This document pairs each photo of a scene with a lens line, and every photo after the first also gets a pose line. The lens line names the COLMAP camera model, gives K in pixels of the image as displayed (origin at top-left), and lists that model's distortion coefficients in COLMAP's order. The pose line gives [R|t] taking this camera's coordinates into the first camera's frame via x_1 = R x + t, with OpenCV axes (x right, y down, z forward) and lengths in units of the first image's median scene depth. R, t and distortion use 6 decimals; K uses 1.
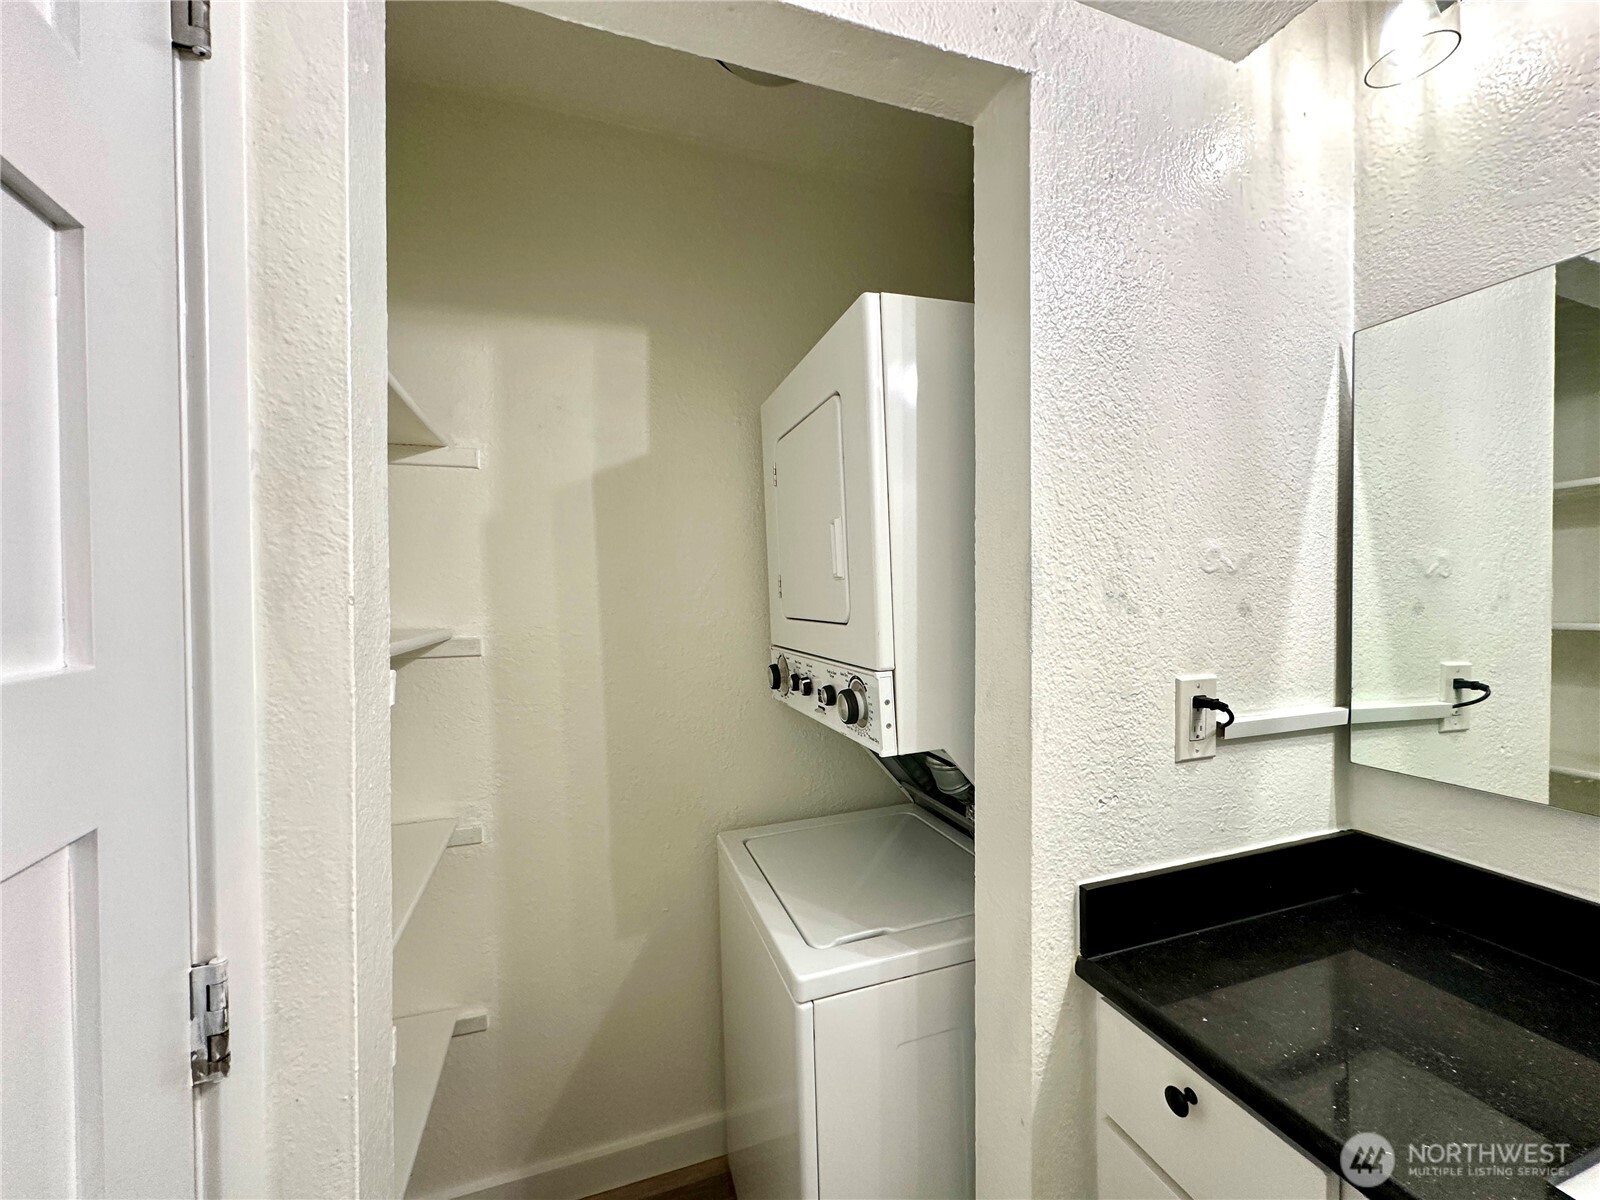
lens RADIAL K [[635.5, 0, 797.7], [0, 635.5, 601.8], [0, 0, 1]] dist [-0.004533, 0.000941]
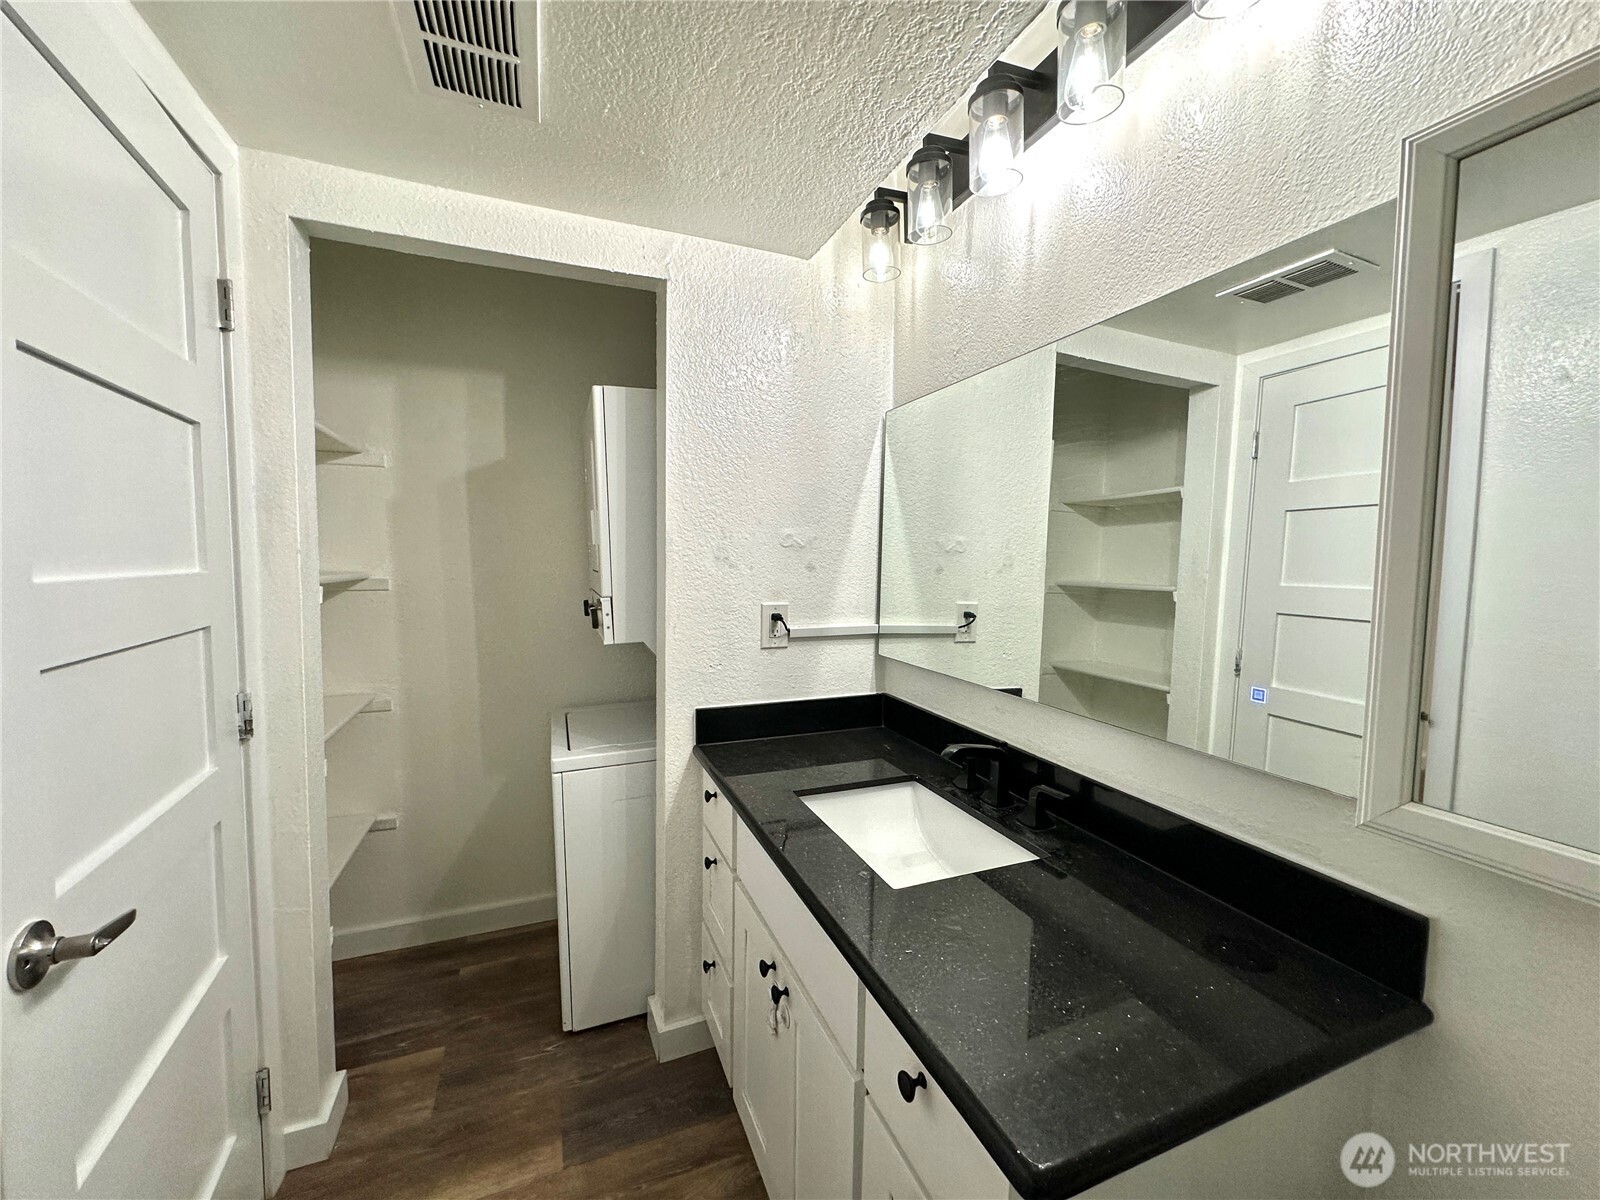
lens RADIAL K [[635.5, 0, 800.6], [0, 635.5, 601.9], [0, 0, 1]] dist [-0.004533, 0.000941]
pose [[0.998472, 0.018085, 0.052216, 0.581428], [-0.021113, 0.998092, 0.058029, 0.004746], [-0.051067, -0.059043, 0.996948, -0.814550]]
